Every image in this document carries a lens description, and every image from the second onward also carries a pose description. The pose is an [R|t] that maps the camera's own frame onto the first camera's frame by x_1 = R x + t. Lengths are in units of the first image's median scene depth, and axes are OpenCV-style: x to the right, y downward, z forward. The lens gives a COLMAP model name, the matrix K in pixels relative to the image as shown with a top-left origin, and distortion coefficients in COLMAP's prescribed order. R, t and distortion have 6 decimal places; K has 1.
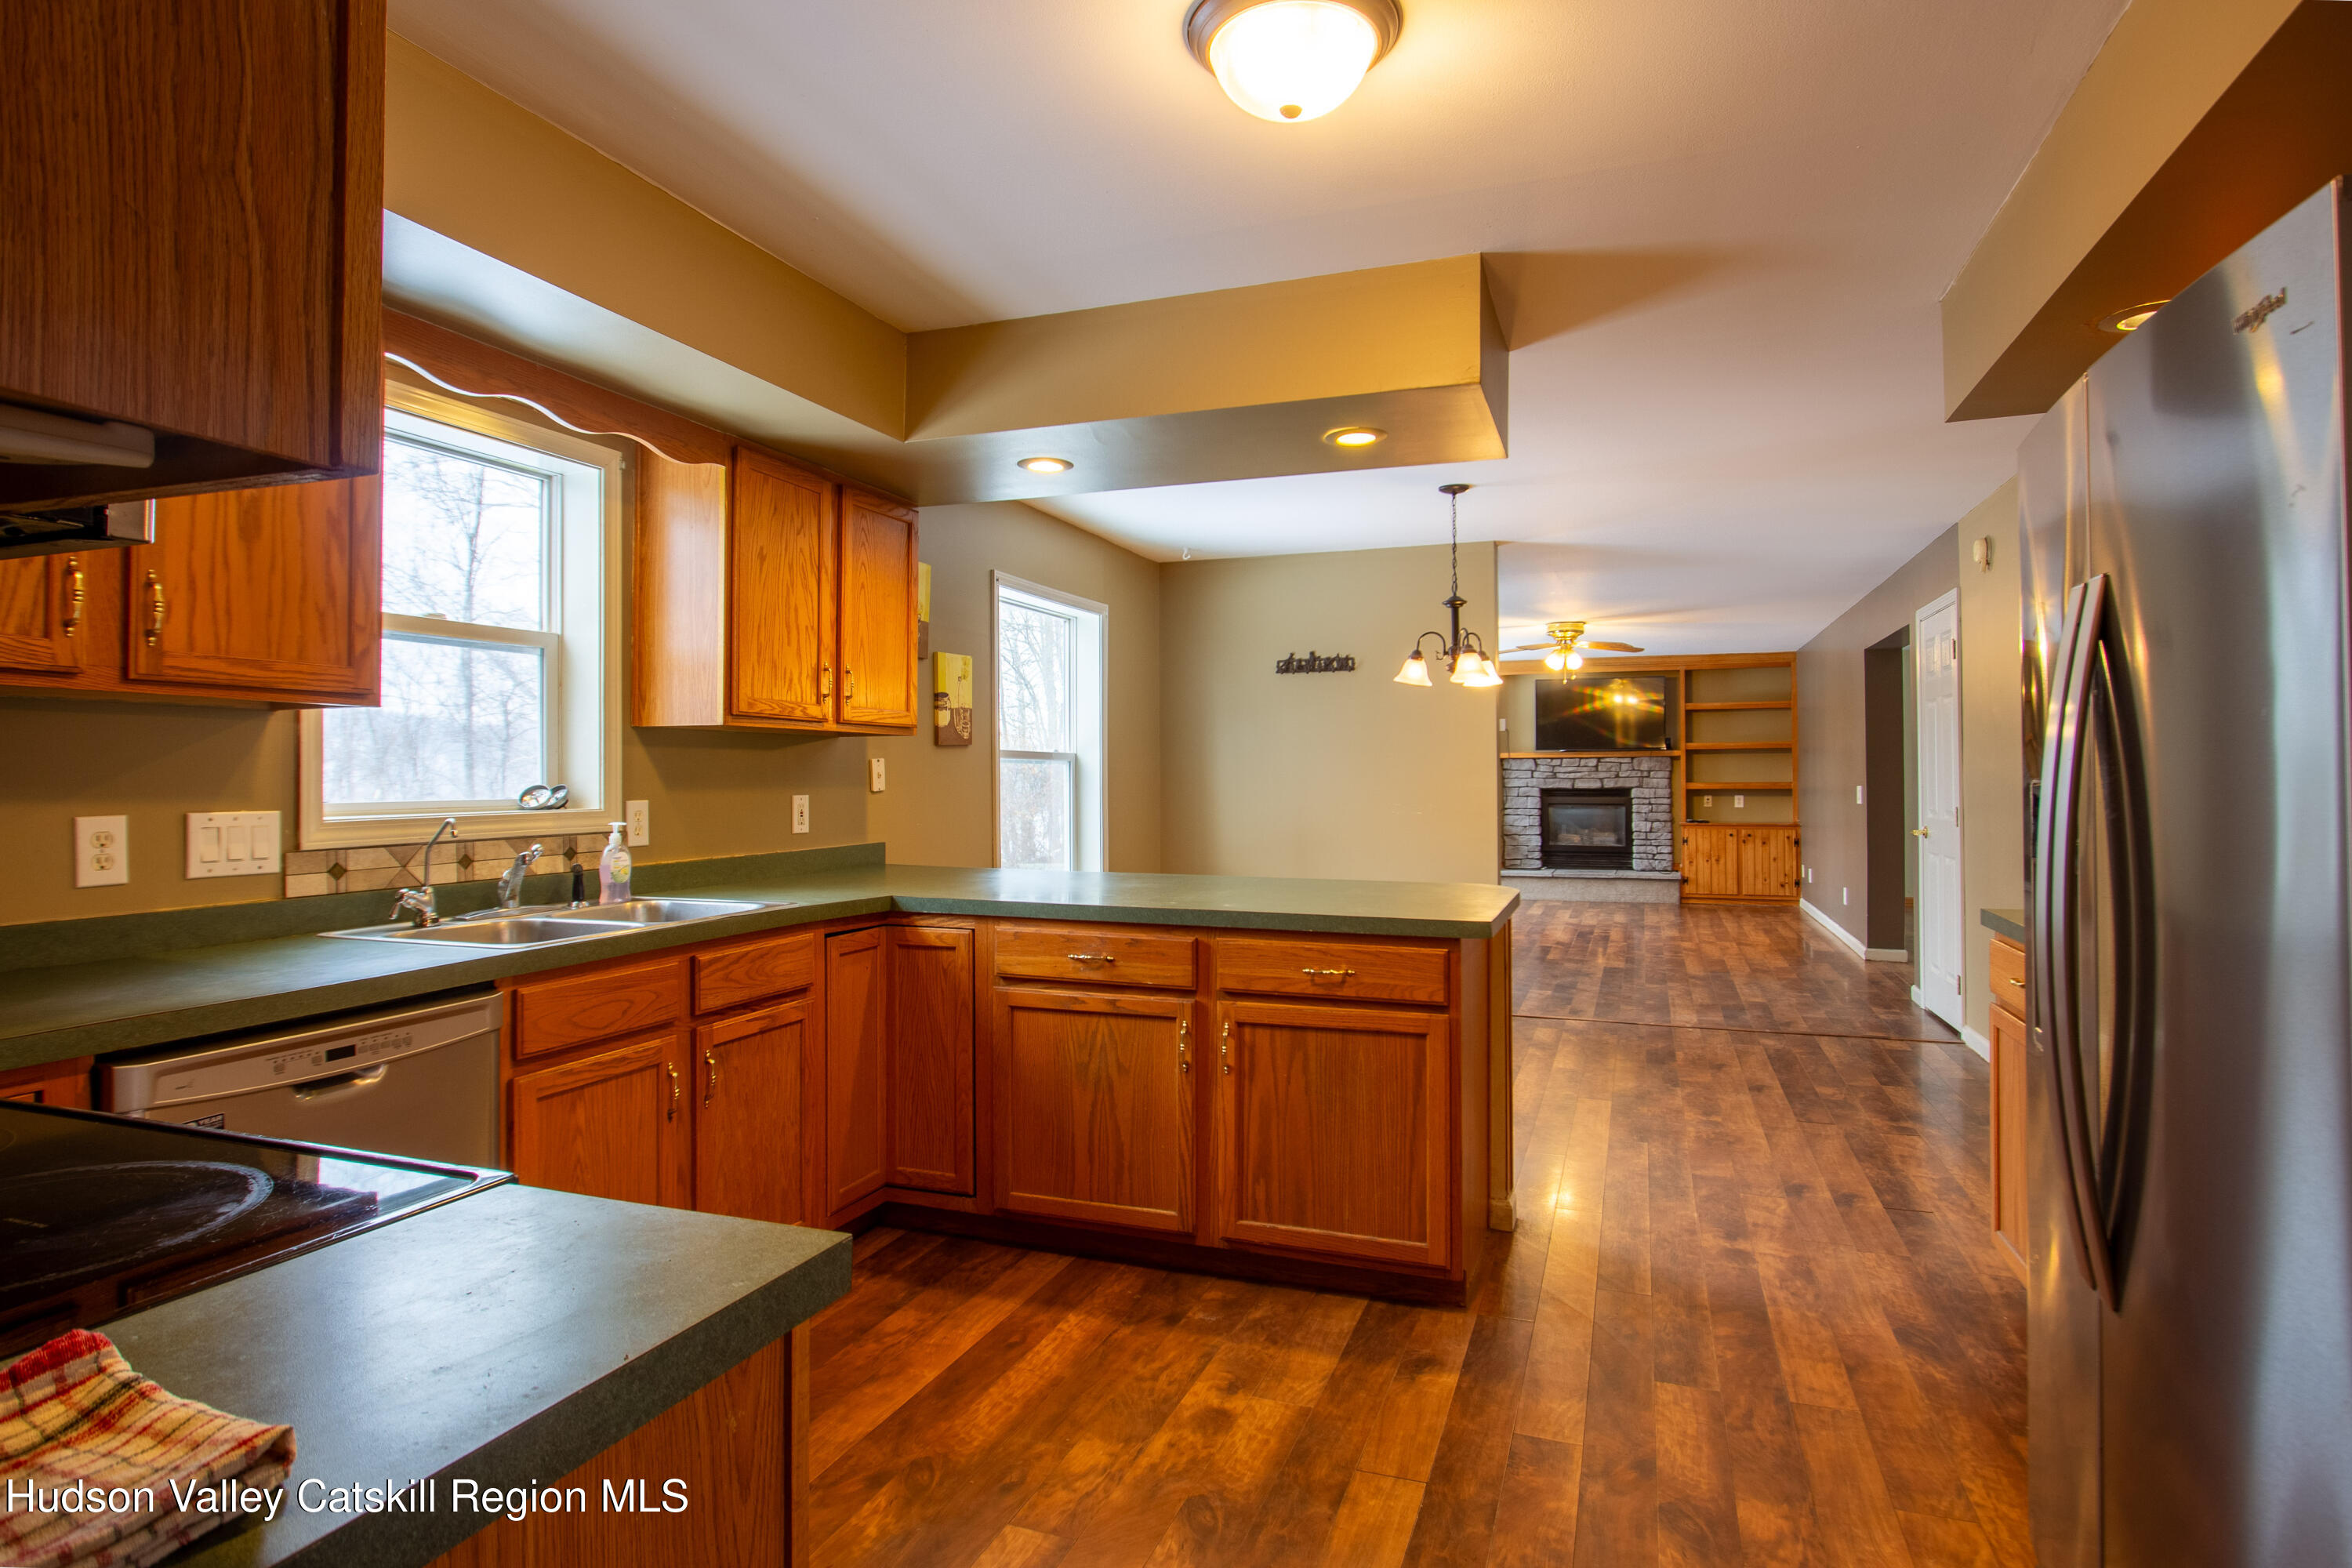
lens RADIAL K [[1259.1, 0, 1179.5], [0, 1259.1, 772.9], [0, 0, 1]] dist [-0.004360, -0.000366]
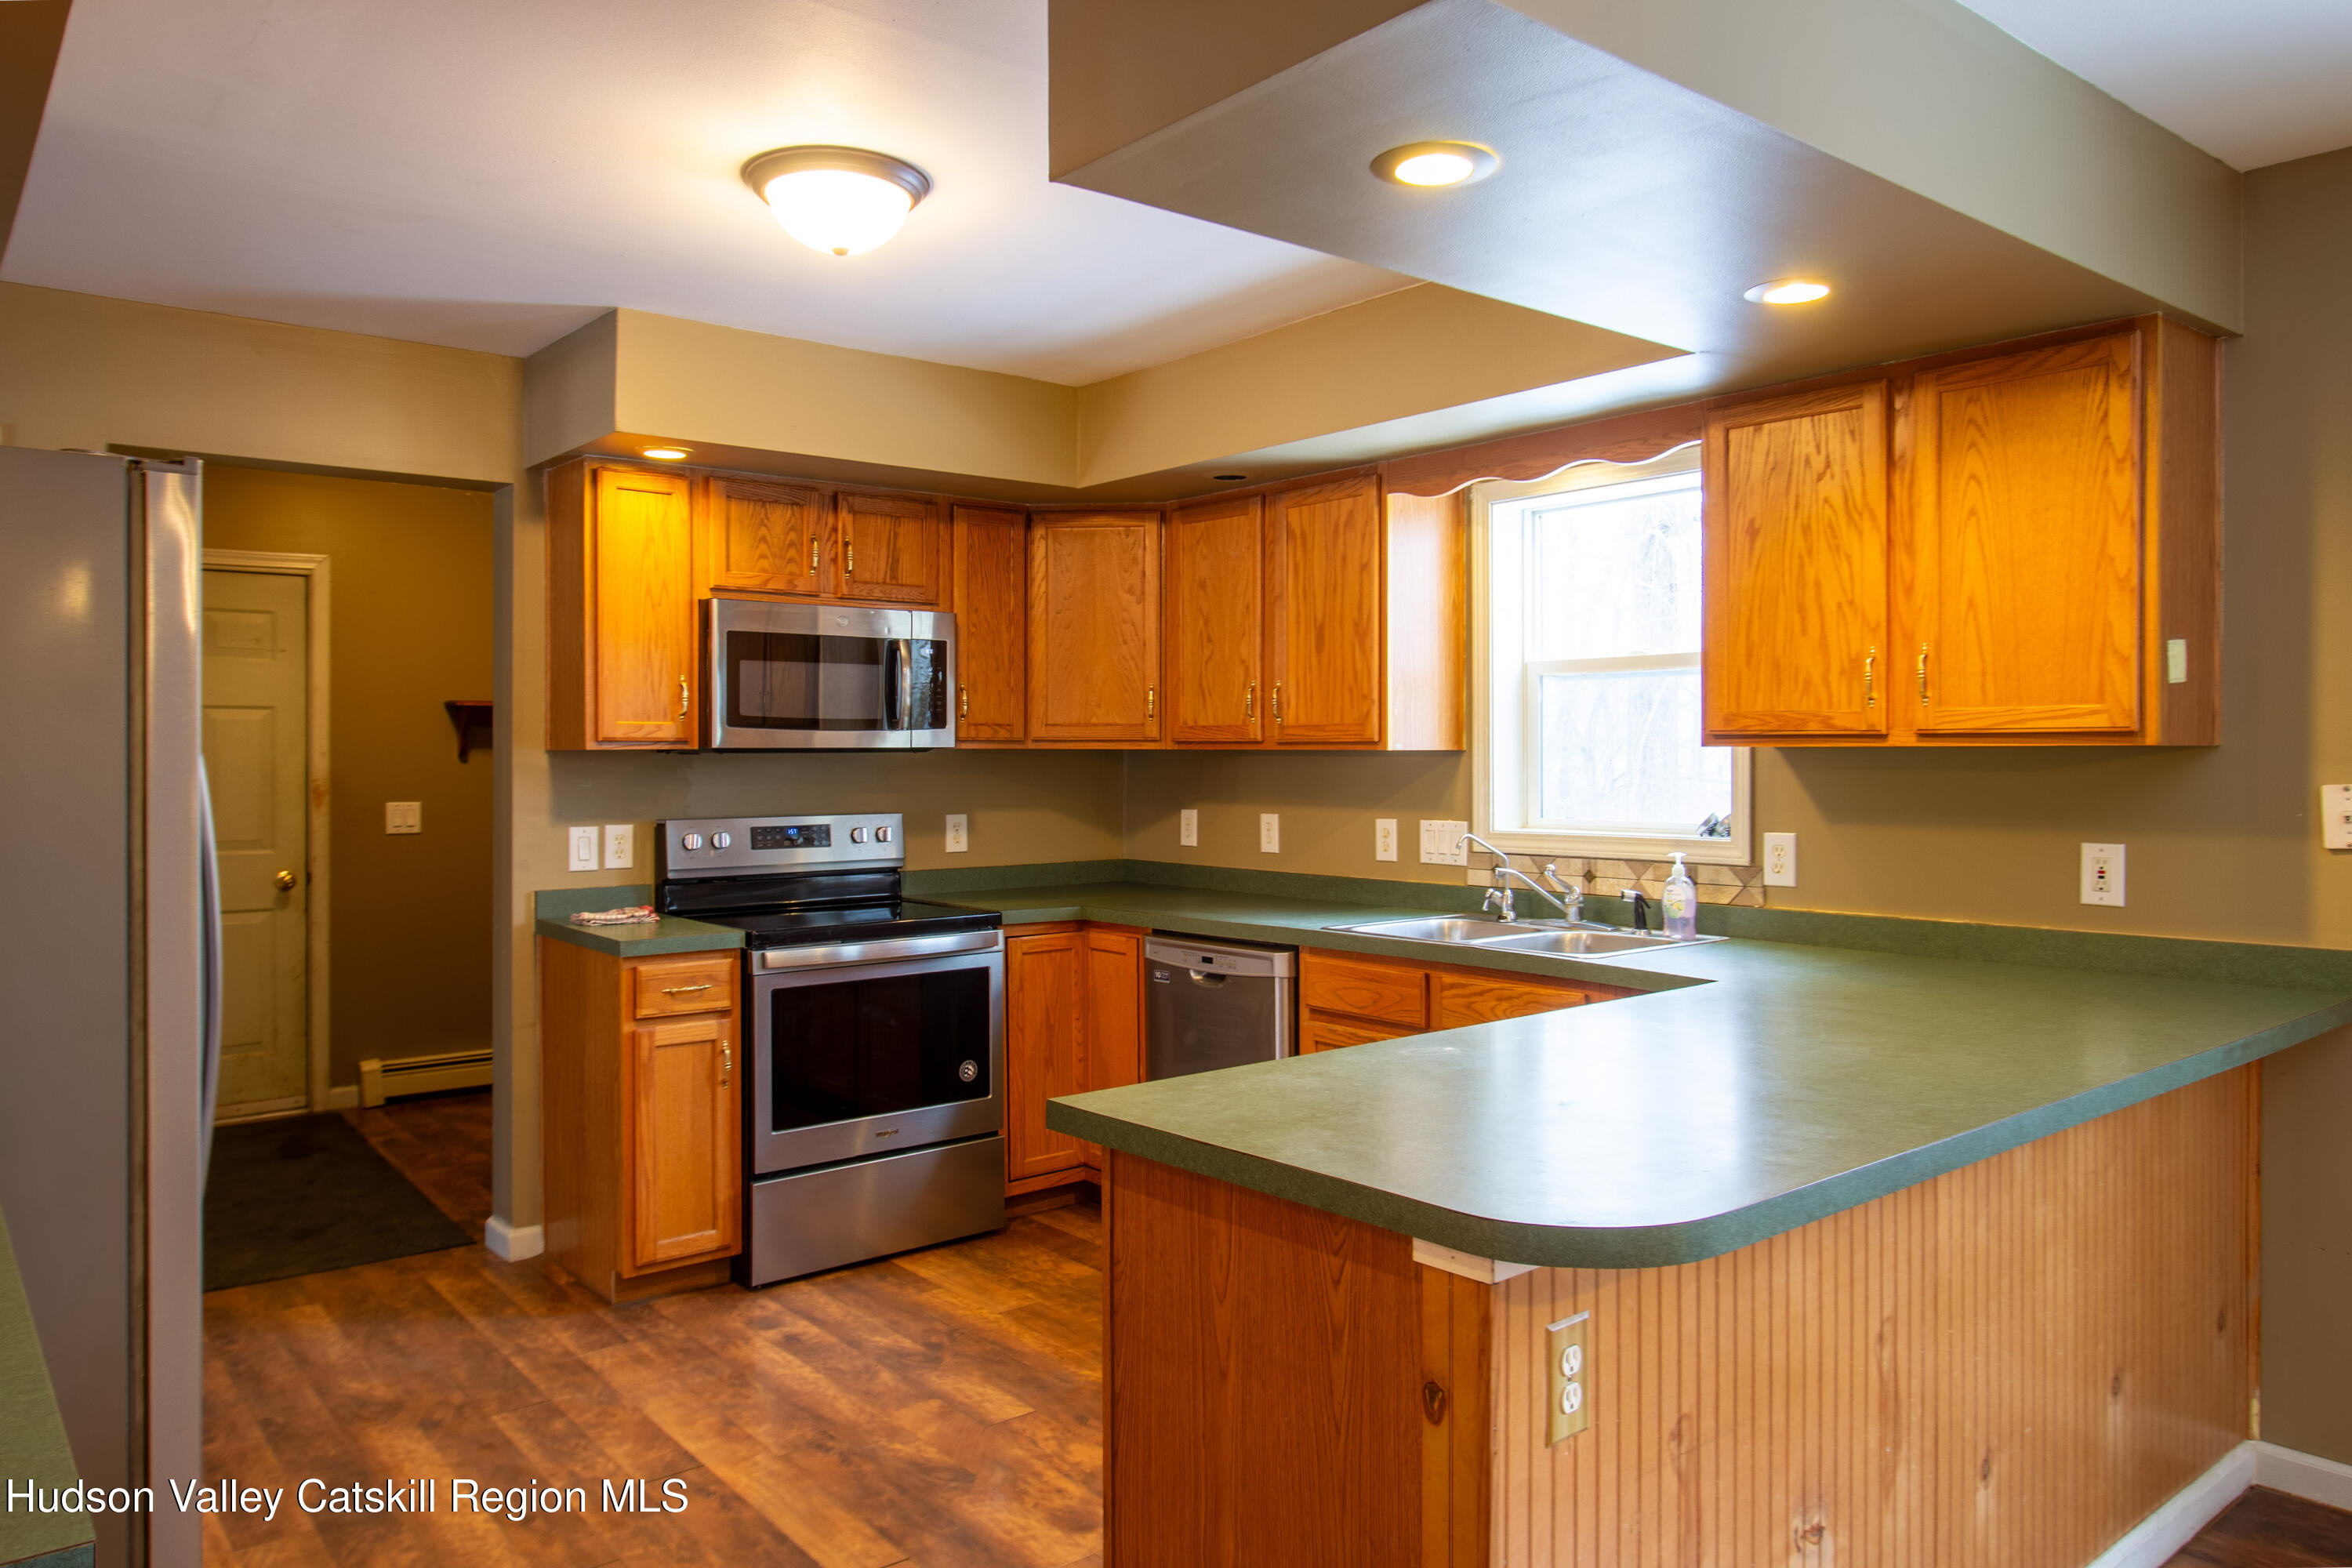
lens RADIAL K [[1600.1, 0, 1178.6], [0, 1600.1, 775.9], [0, 0, 1]] dist [0.001044, 0.000671]
pose [[-0.504474, 0.018709, -0.863224, 1.003665], [0.009170, 0.999825, 0.016310, -0.053934], [0.863378, 0.000313, -0.504557, 1.668804]]
